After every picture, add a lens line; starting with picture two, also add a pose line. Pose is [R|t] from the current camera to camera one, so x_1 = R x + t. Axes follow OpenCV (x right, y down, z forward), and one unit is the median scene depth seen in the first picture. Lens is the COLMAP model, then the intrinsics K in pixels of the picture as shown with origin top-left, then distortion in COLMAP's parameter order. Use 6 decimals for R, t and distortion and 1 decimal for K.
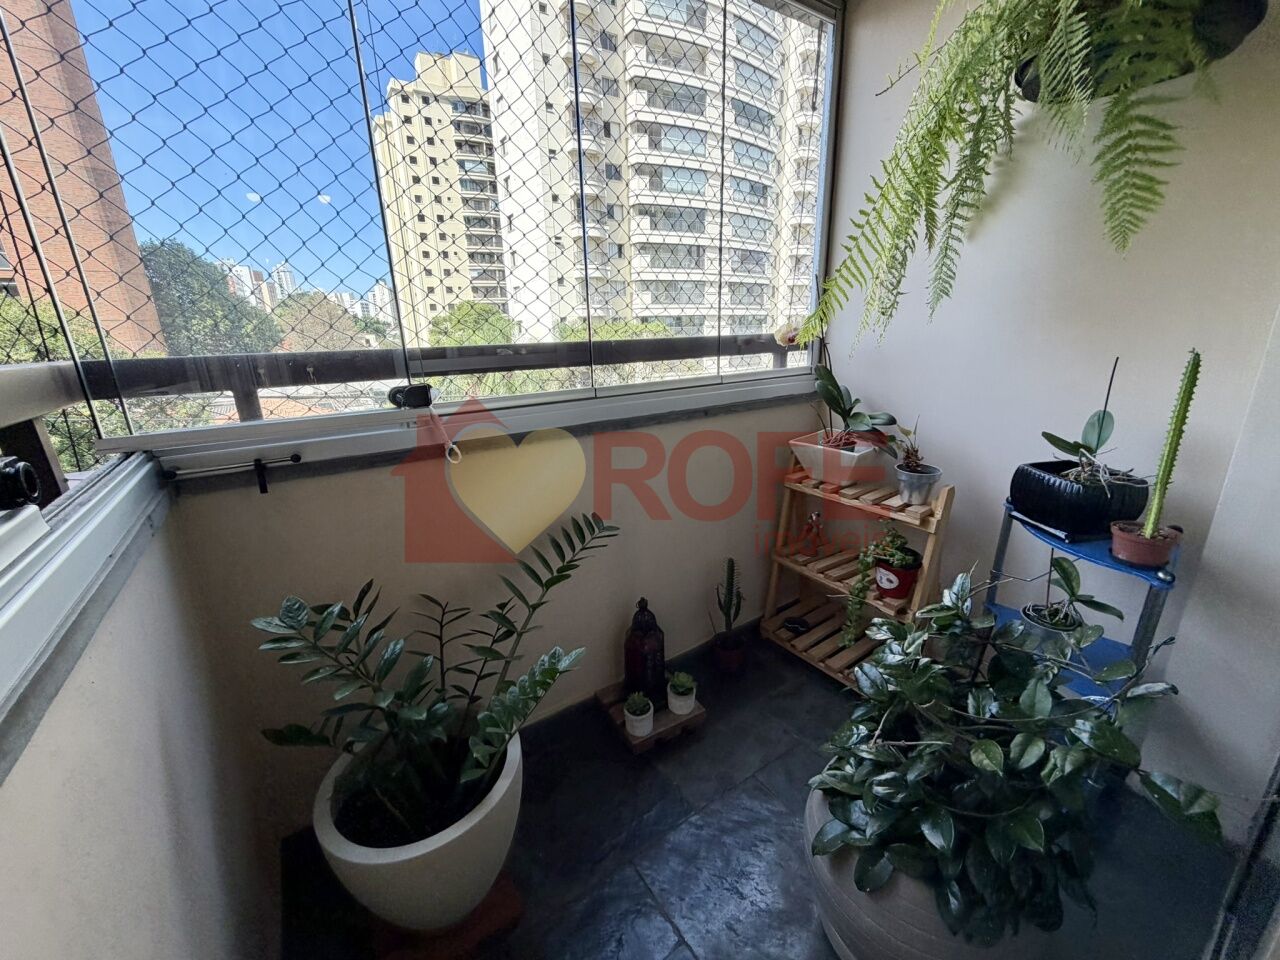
lens RADIAL K [[507.1, 0, 640.4], [0, 507.1, 477.6], [0, 0, 1]] dist [-0.002272, 0.000800]
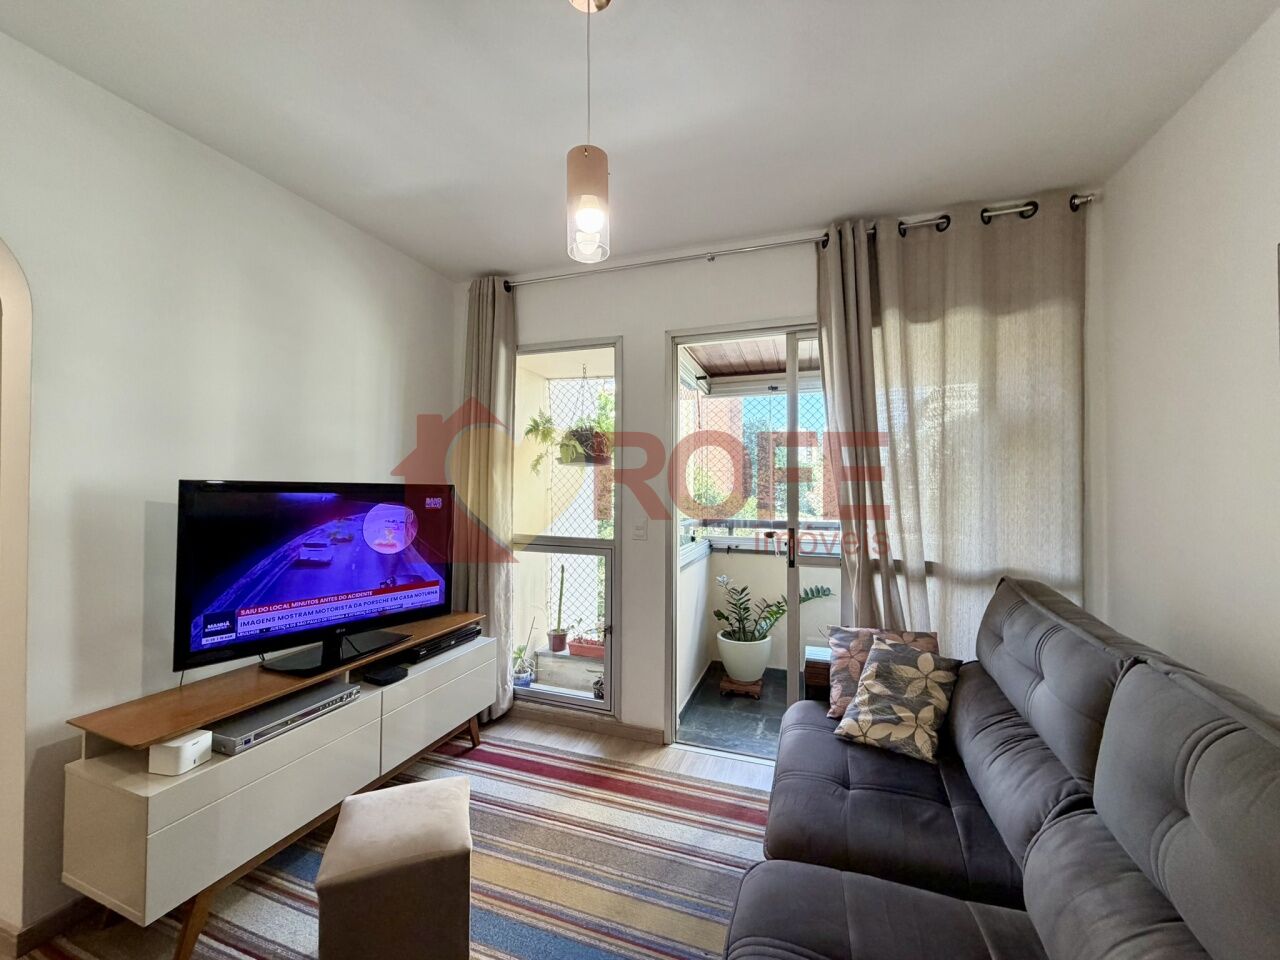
lens RADIAL K [[507.1, 0, 644.8], [0, 507.1, 477.7], [0, 0, 1]] dist [-0.002272, 0.000800]
pose [[0.582798, 0.005122, -0.812601, 1.958030], [-0.246925, 0.953813, -0.171083, 0.279573], [0.774193, 0.300358, 0.557145, -1.759968]]
